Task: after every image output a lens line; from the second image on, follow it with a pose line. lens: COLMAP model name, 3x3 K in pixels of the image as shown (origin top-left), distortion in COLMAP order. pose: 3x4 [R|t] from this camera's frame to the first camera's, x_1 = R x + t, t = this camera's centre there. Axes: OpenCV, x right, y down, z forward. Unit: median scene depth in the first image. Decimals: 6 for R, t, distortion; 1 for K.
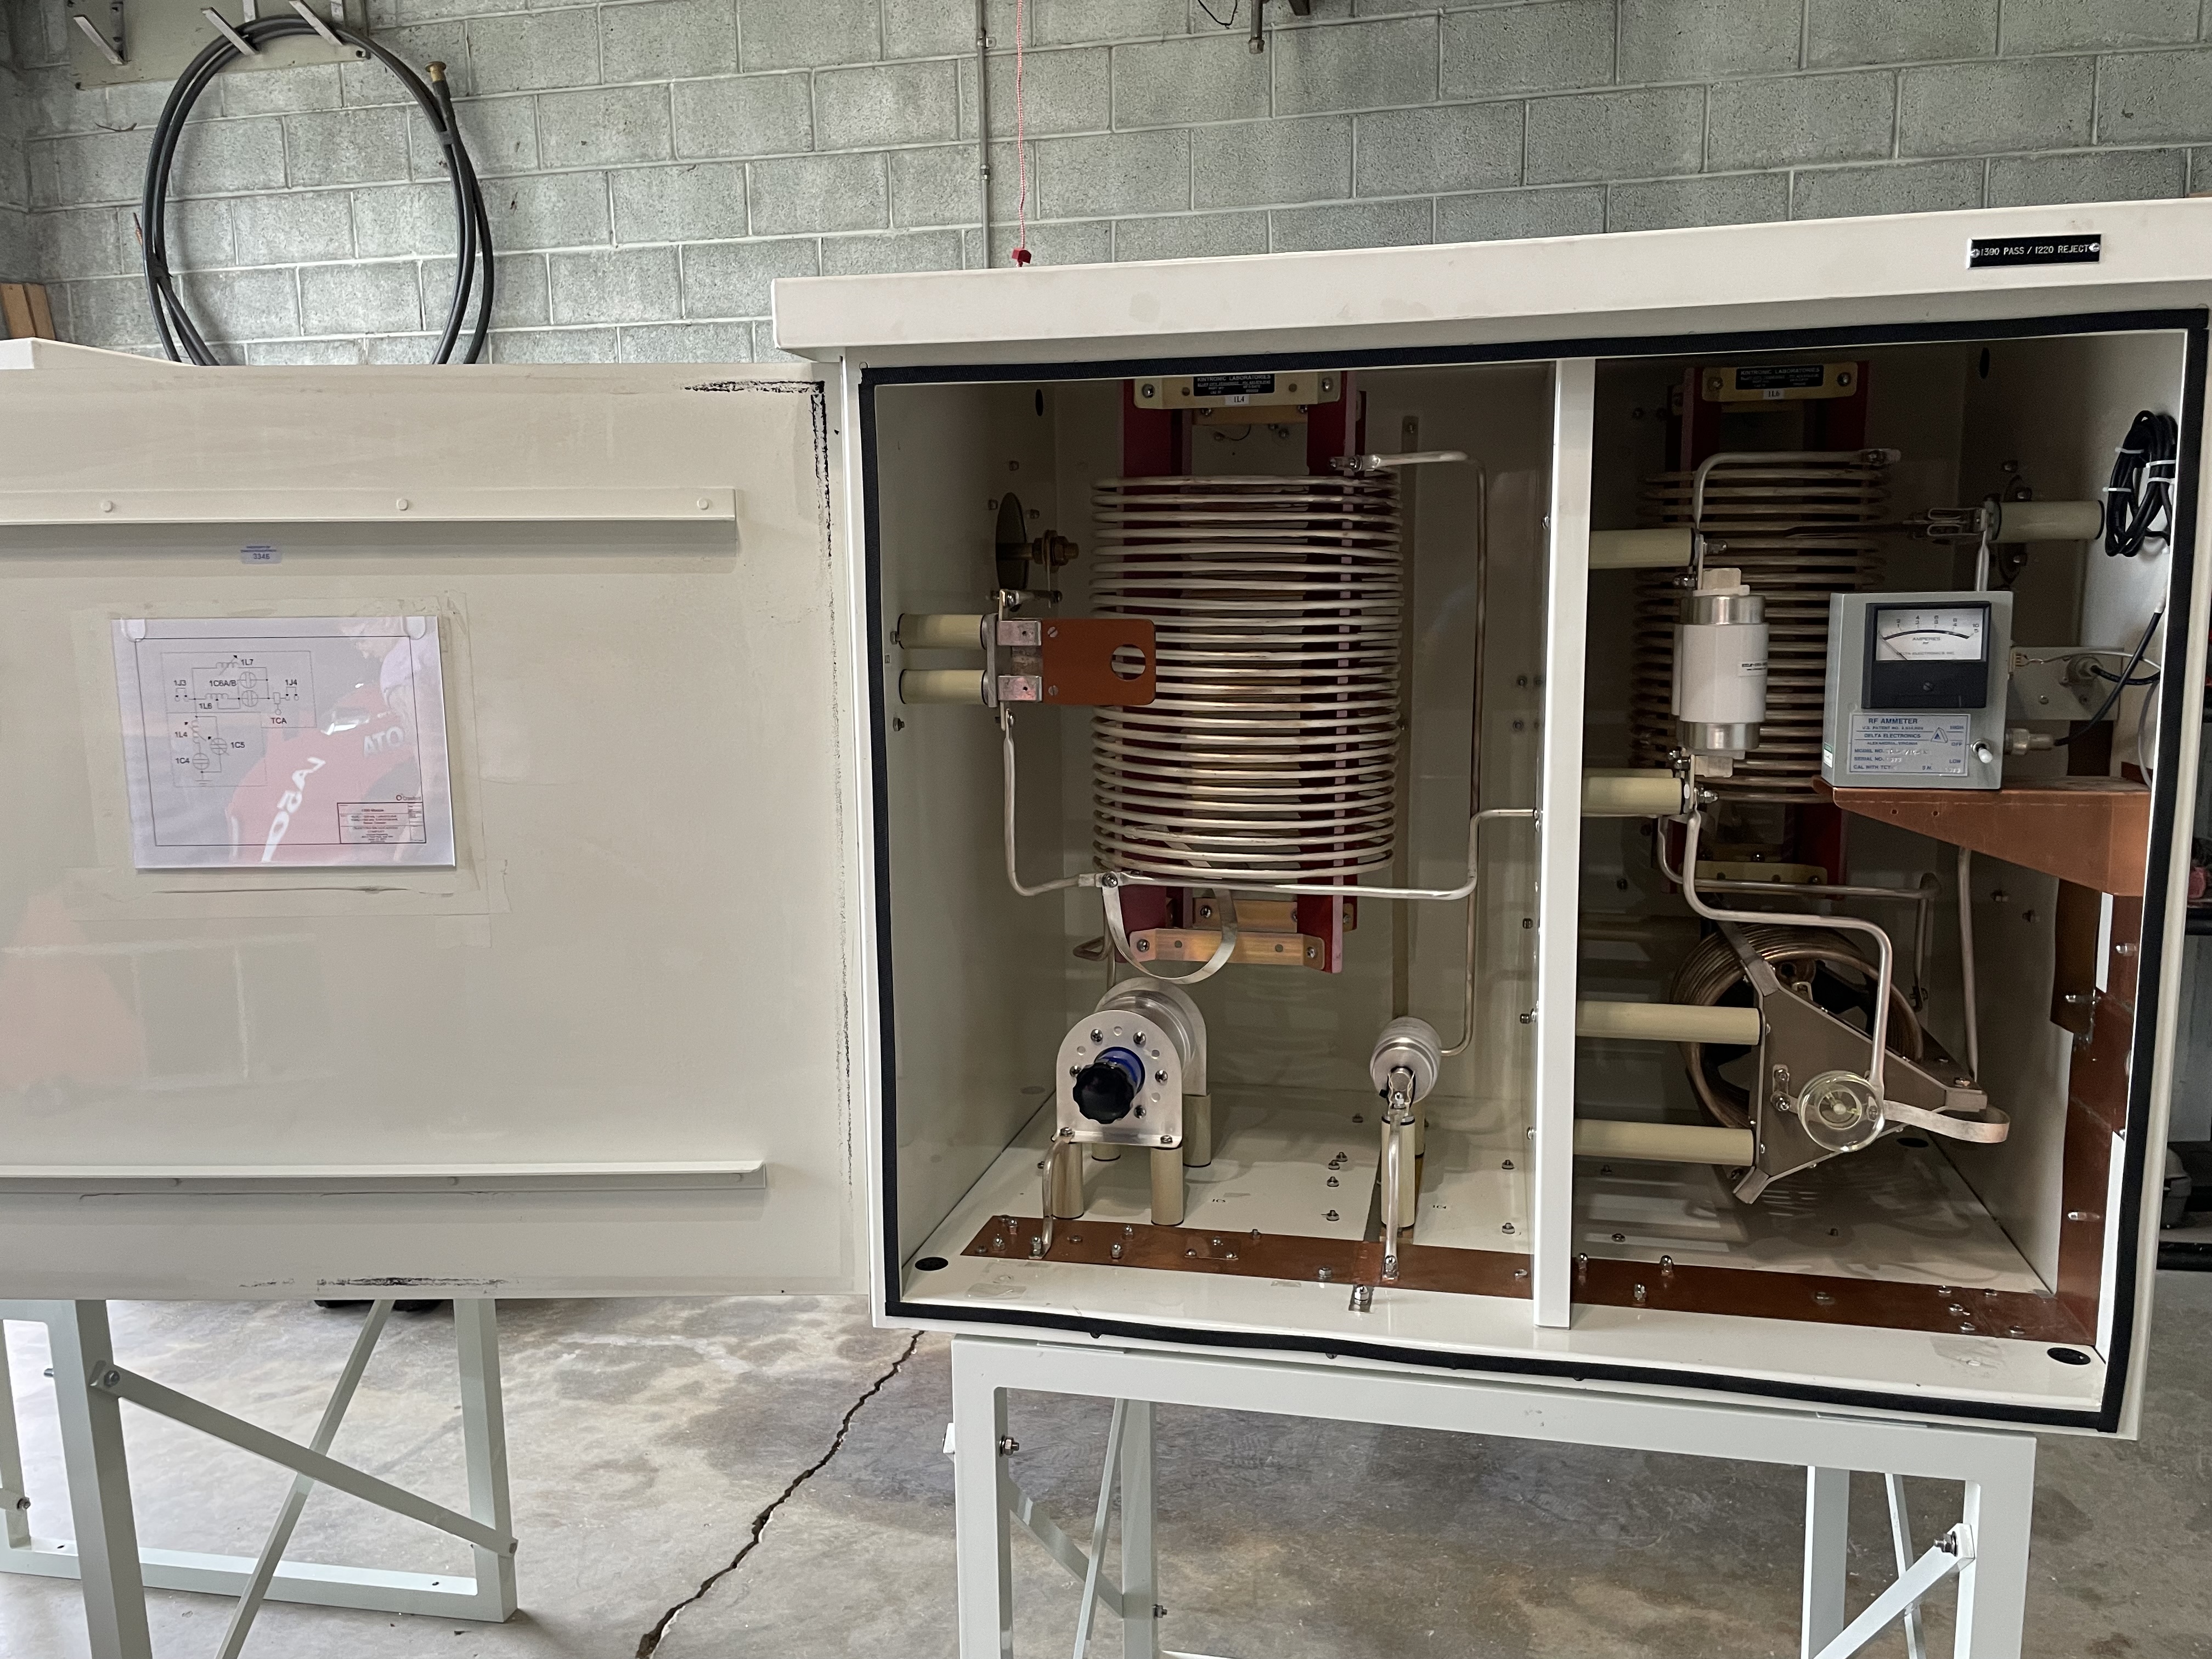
lens RADIAL K [[1617.7, 0, 1123.0], [0, 1617.7, 851.8], [0, 0, 1]] dist [0.050522, -0.079652]
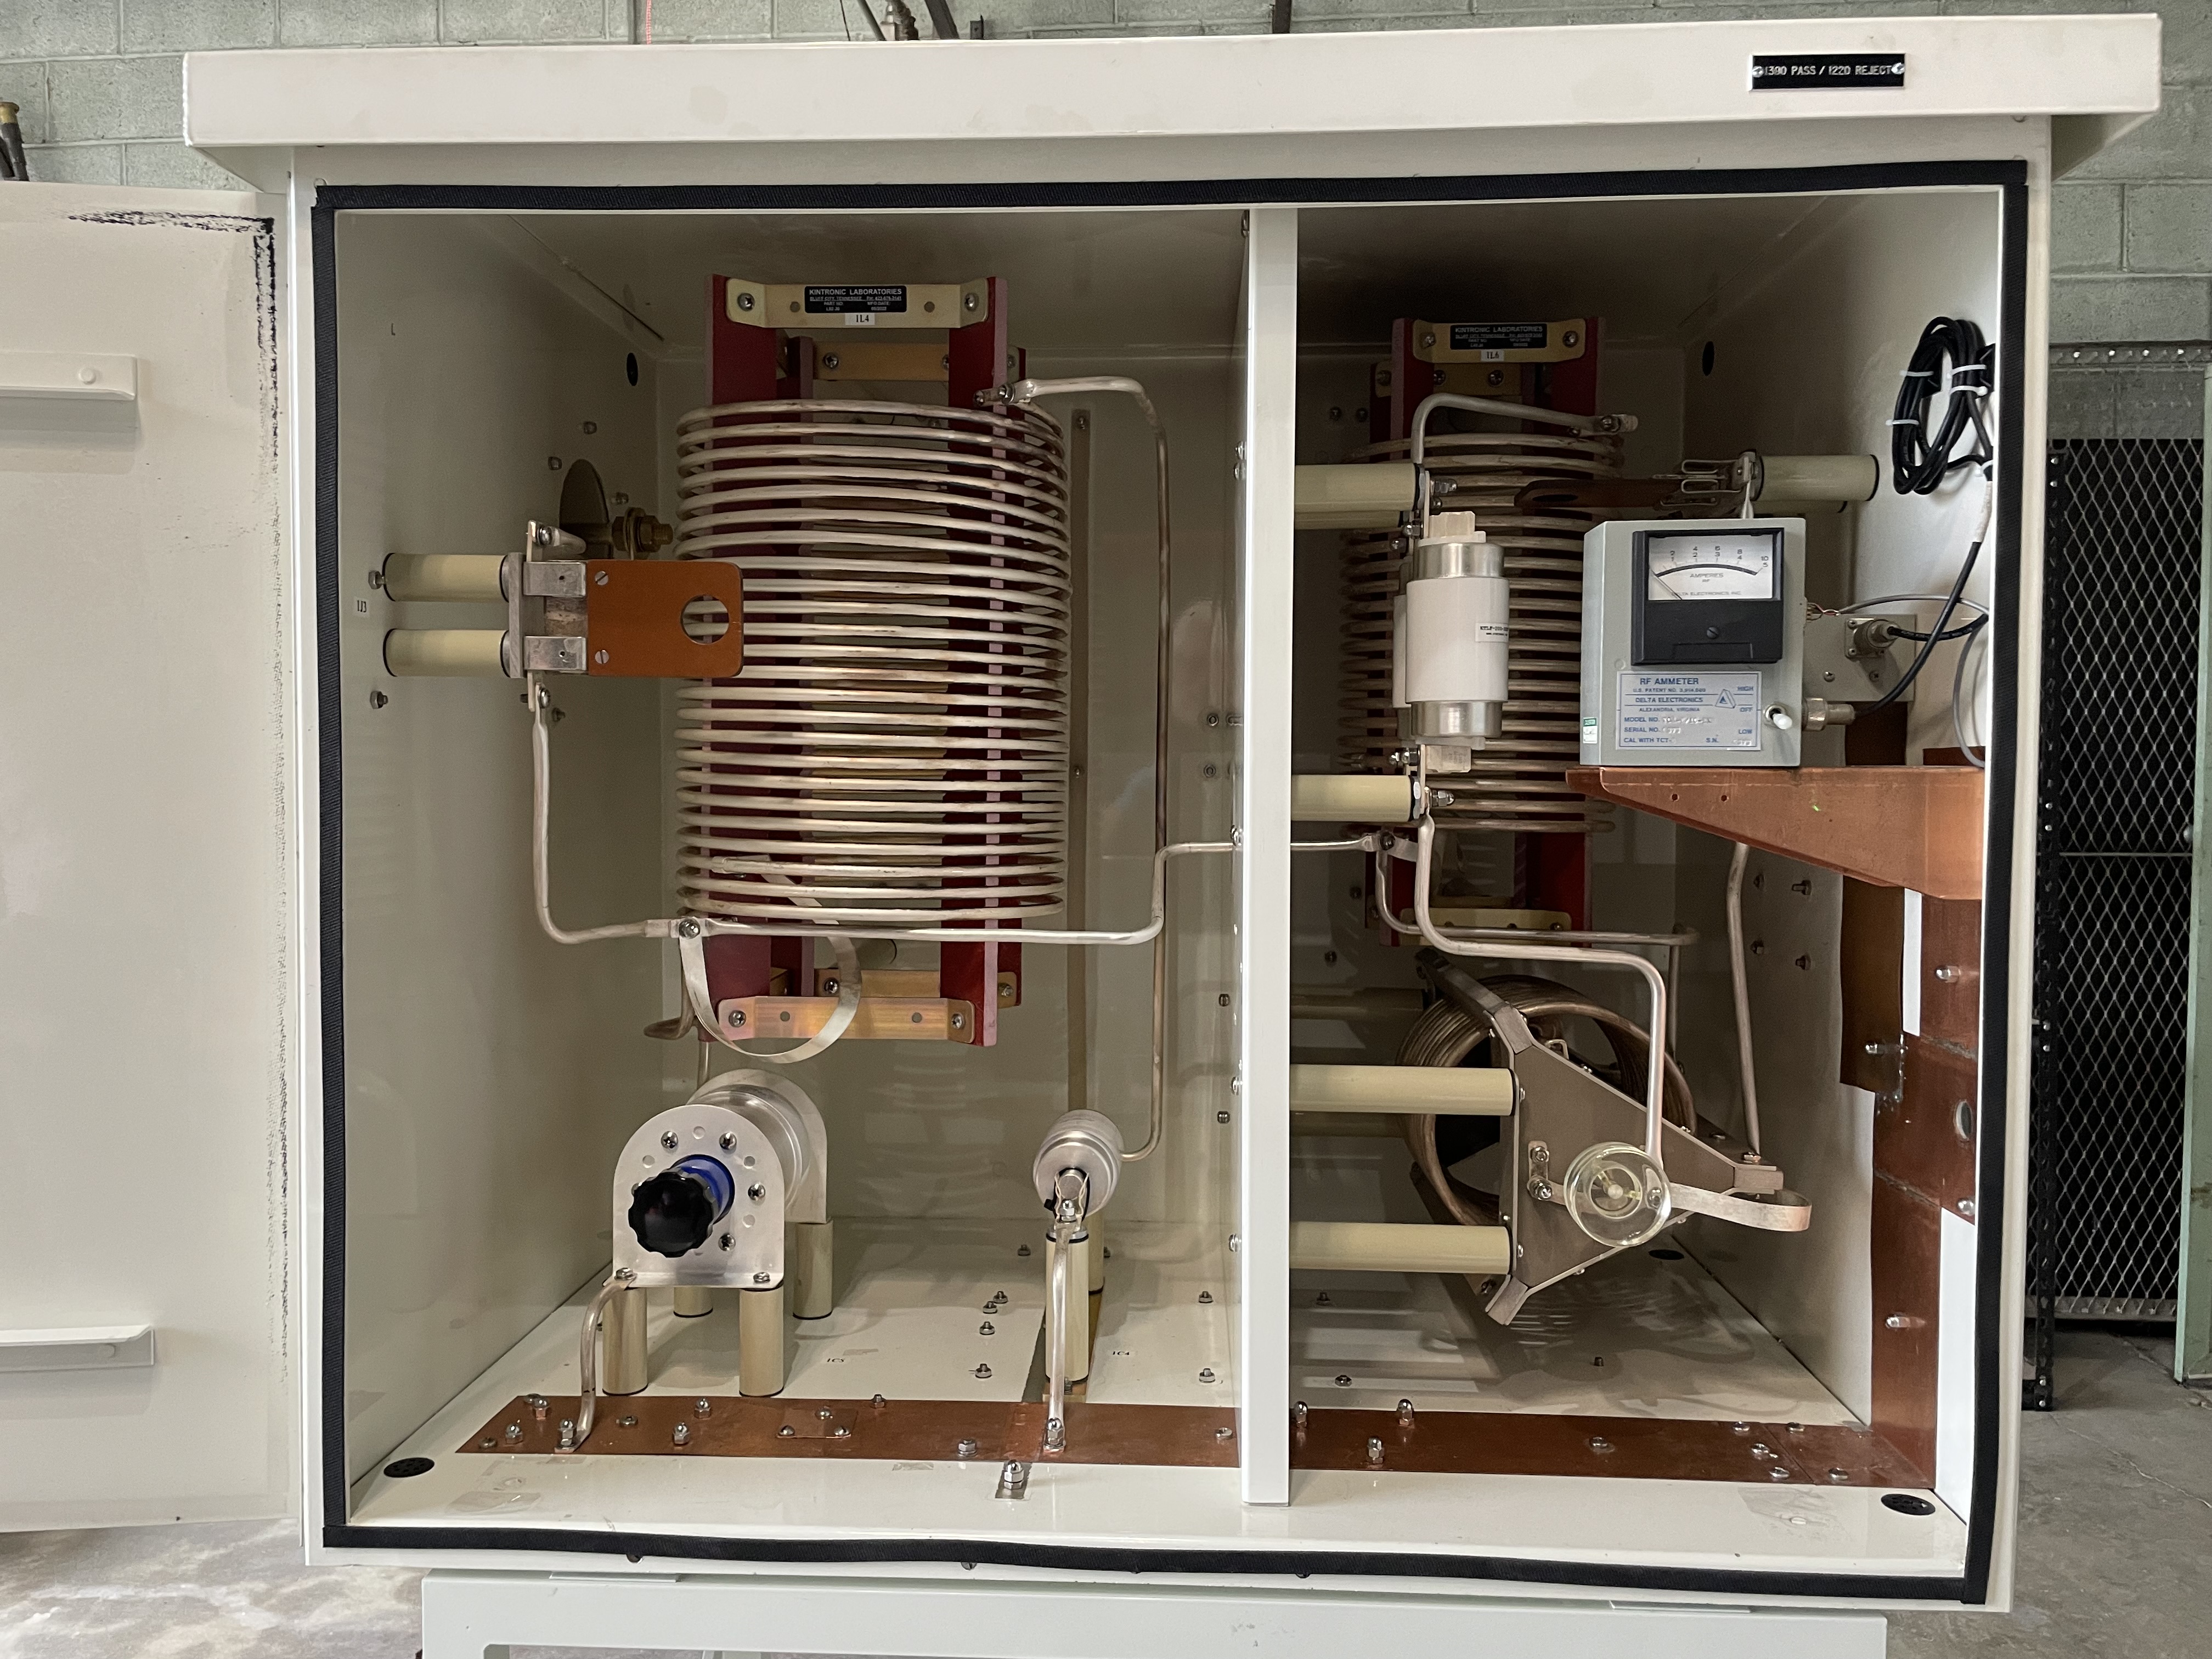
lens RADIAL K [[1617.7, 0, 1108.8], [0, 1617.7, 848.0], [0, 0, 1]] dist [0.050522, -0.079652]
pose [[0.984403, 0.009841, 0.175653, 0.054885], [0.009568, 0.993961, -0.109313, 0.069367], [-0.175668, 0.109289, 0.978364, 0.234465]]
